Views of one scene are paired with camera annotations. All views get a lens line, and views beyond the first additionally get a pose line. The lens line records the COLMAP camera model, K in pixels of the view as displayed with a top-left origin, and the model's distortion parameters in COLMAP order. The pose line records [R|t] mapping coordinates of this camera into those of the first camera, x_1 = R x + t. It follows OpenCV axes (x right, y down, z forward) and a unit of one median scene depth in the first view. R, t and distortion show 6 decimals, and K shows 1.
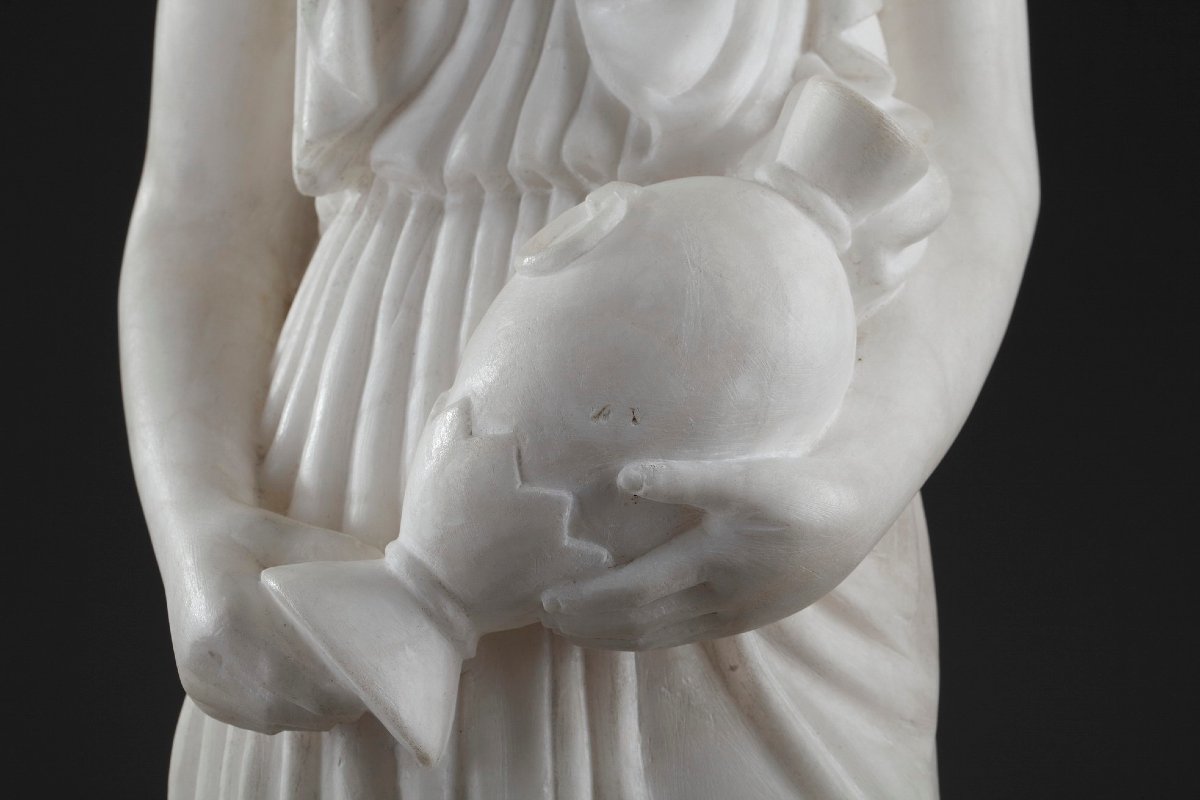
lens RADIAL K [[3884.5, 0, 597.2], [0, 3884.5, 397.5], [0, 0, 1]] dist [0.020332, 0.000000]
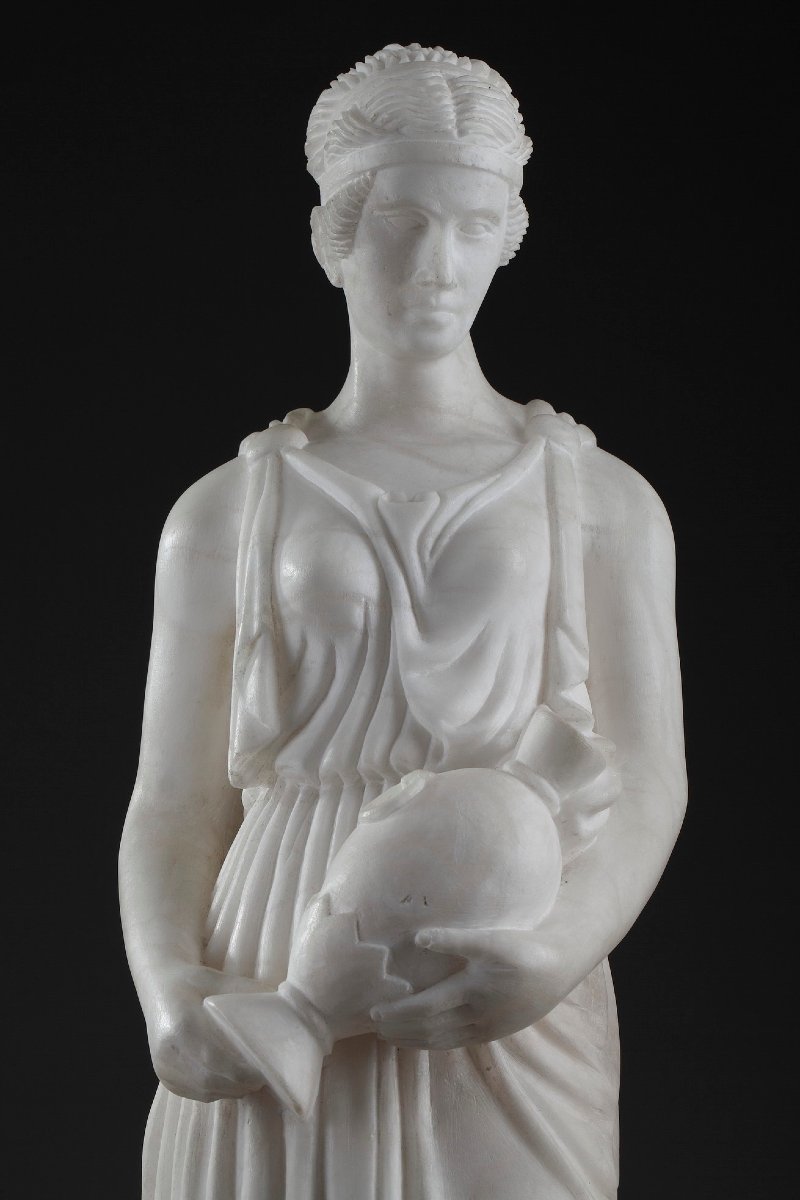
lens RADIAL K [[3884.5, 0, 437.7], [0, 3884.5, 511.5], [0, 0, 1]] dist [0.020332, 0.000000]
pose [[0.999684, 0.007284, -0.024047, 0.051343], [-0.011792, 0.981121, -0.193036, 0.156030], [0.022187, 0.193259, 0.980897, -0.660756]]
